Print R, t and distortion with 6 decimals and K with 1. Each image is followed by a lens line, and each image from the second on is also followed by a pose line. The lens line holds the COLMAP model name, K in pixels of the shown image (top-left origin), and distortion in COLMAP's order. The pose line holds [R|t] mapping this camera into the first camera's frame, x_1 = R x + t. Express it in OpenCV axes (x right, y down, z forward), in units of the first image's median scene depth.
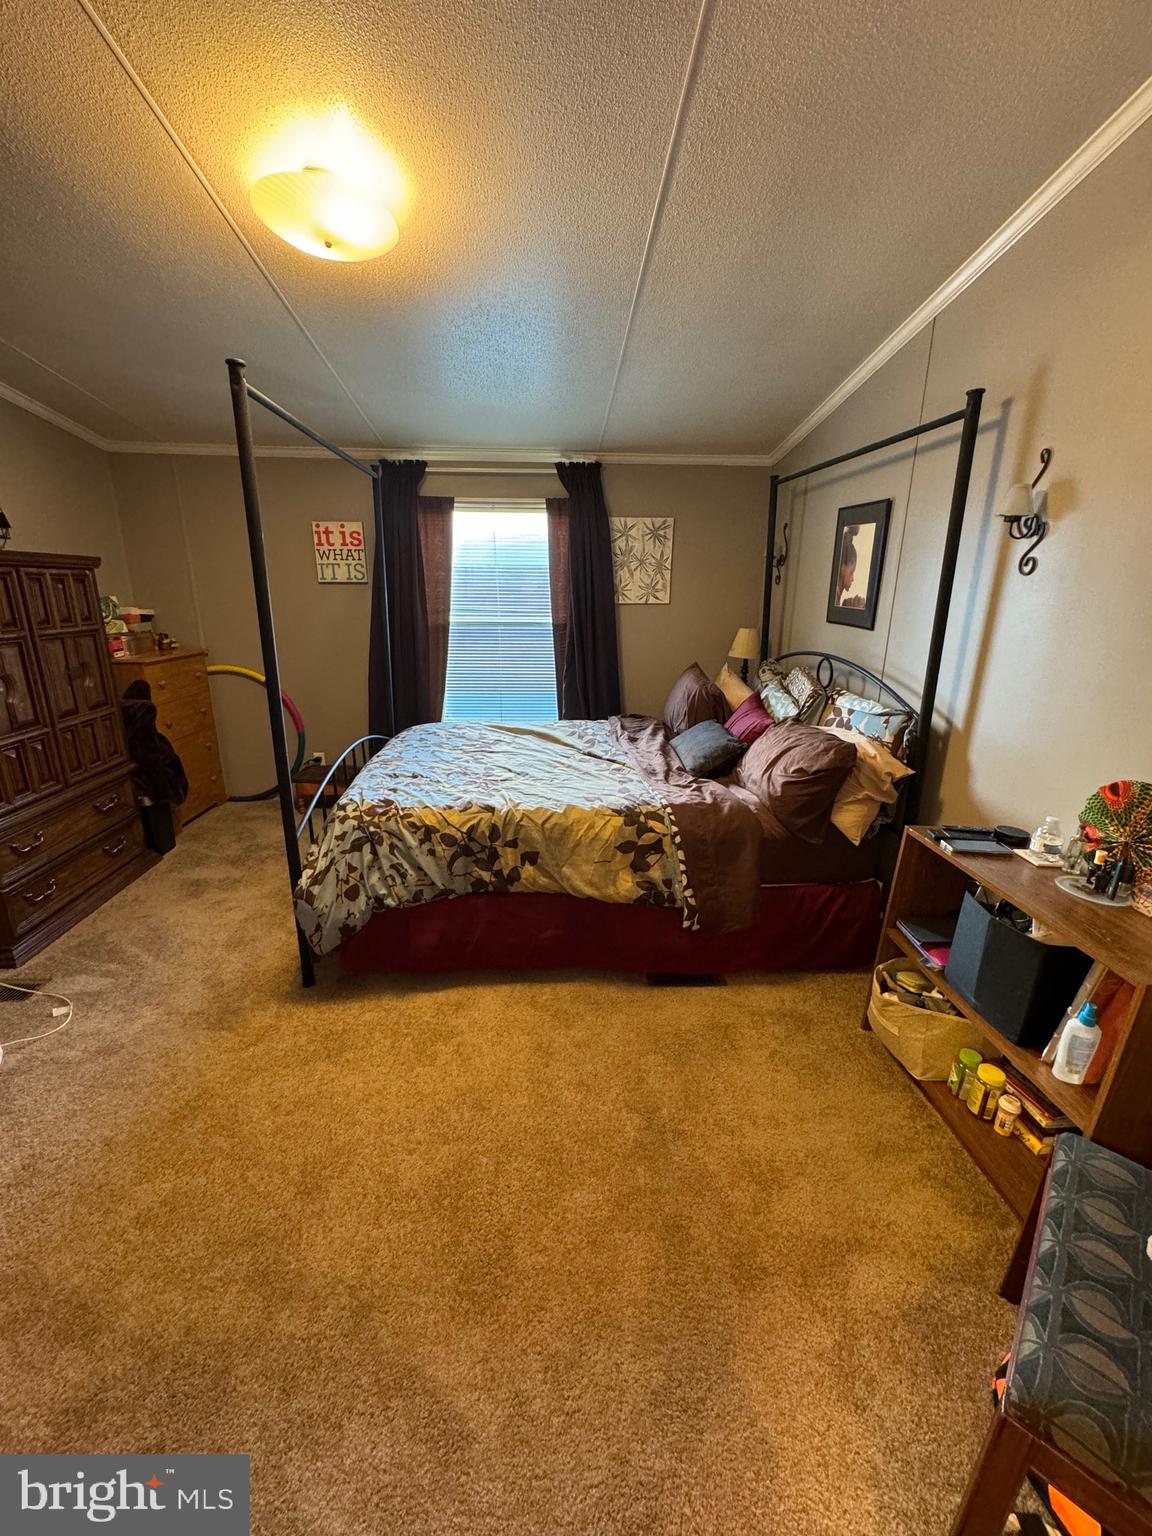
lens RADIAL K [[615.8, 0, 577.9], [0, 615.8, 764.6], [0, 0, 1]] dist [-0.003649, 0.000728]
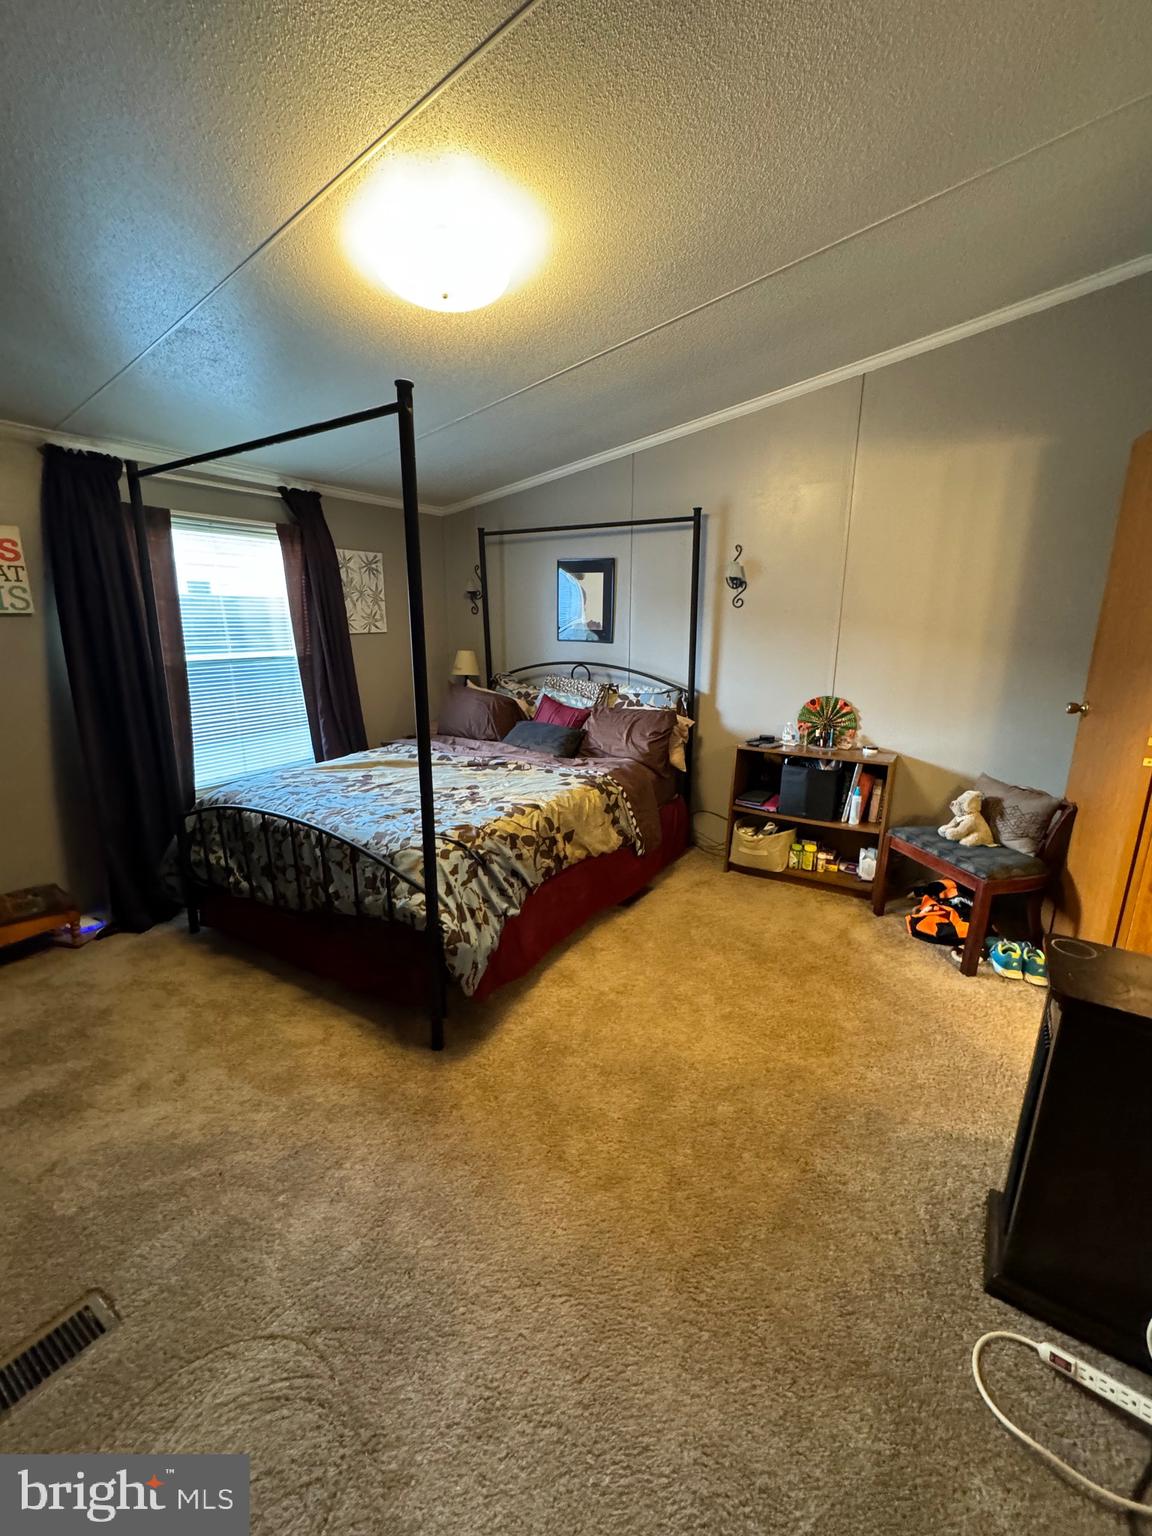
lens RADIAL K [[615.8, 0, 577.9], [0, 615.8, 764.6], [0, 0, 1]] dist [-0.003649, 0.000728]
pose [[0.582769, -0.196633, 0.788490, -0.915441], [0.234132, 0.969768, 0.068794, -0.060110], [-0.778179, 0.144519, 0.611188, 0.211568]]
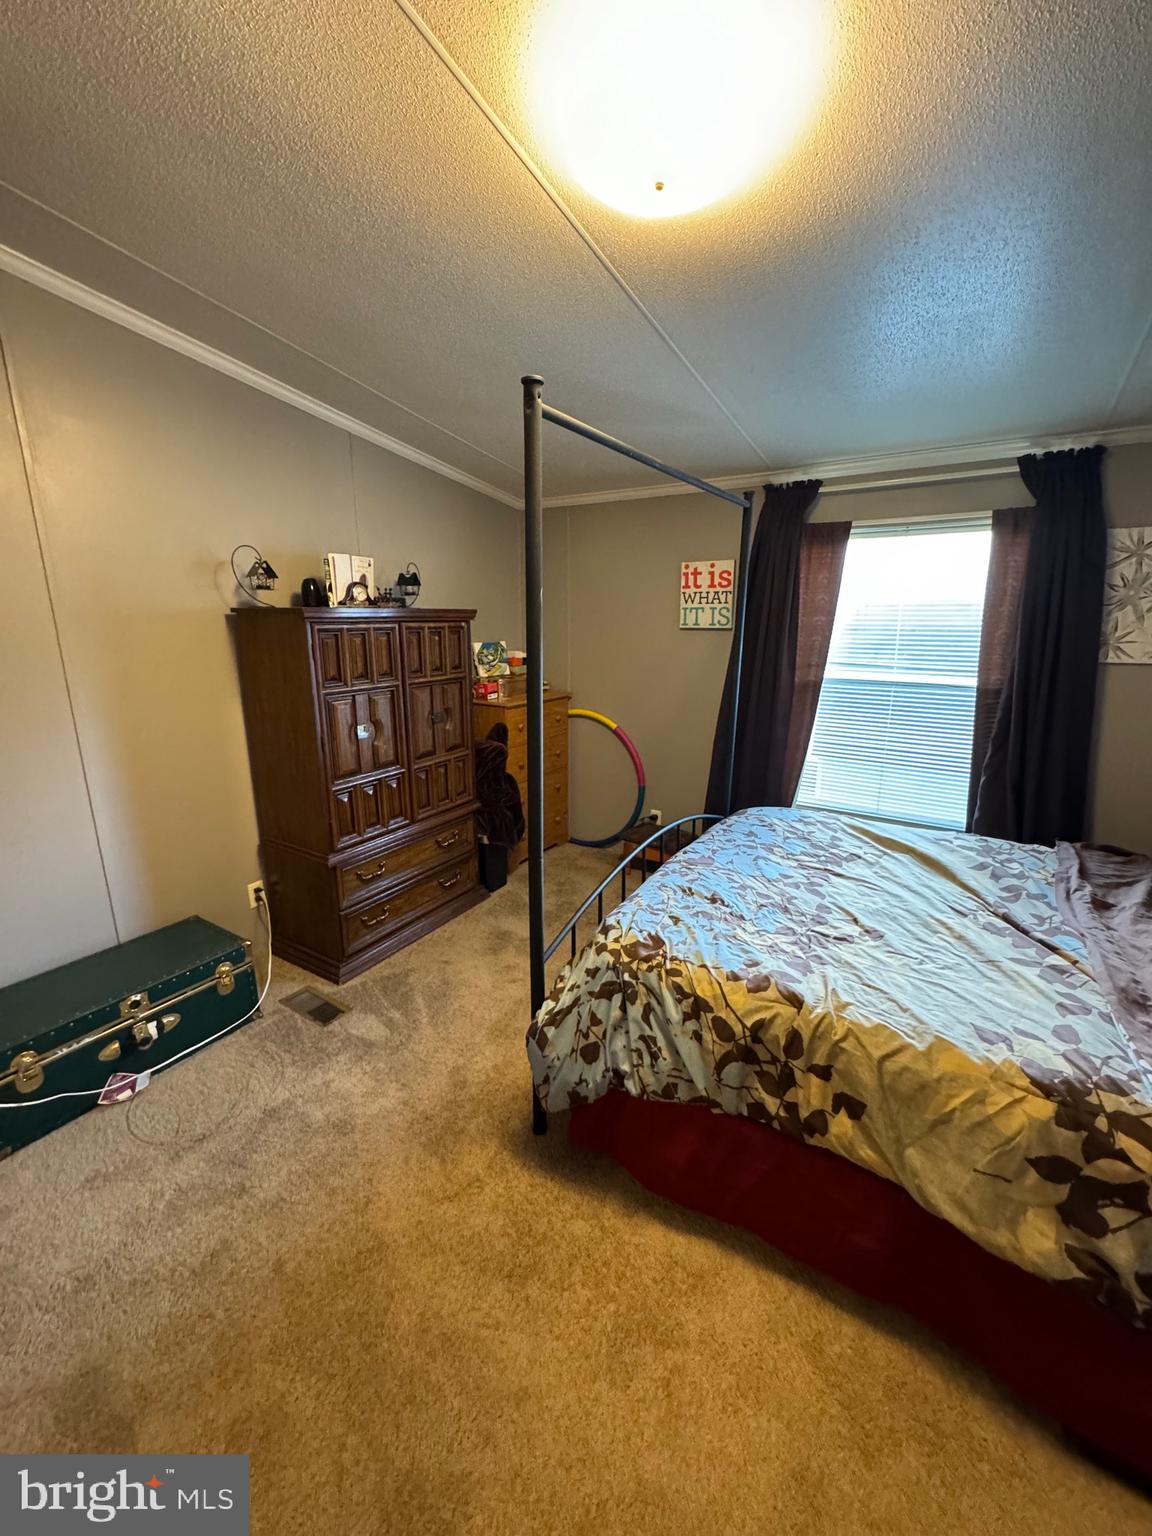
lens RADIAL K [[615.8, 0, 577.9], [0, 615.8, 764.6], [0, 0, 1]] dist [-0.003649, 0.000728]
pose [[0.807029, 0.131018, -0.575794, 0.009352], [-0.156478, 0.987667, 0.005418, -0.128341], [0.569402, 0.085727, 0.817577, 0.307625]]
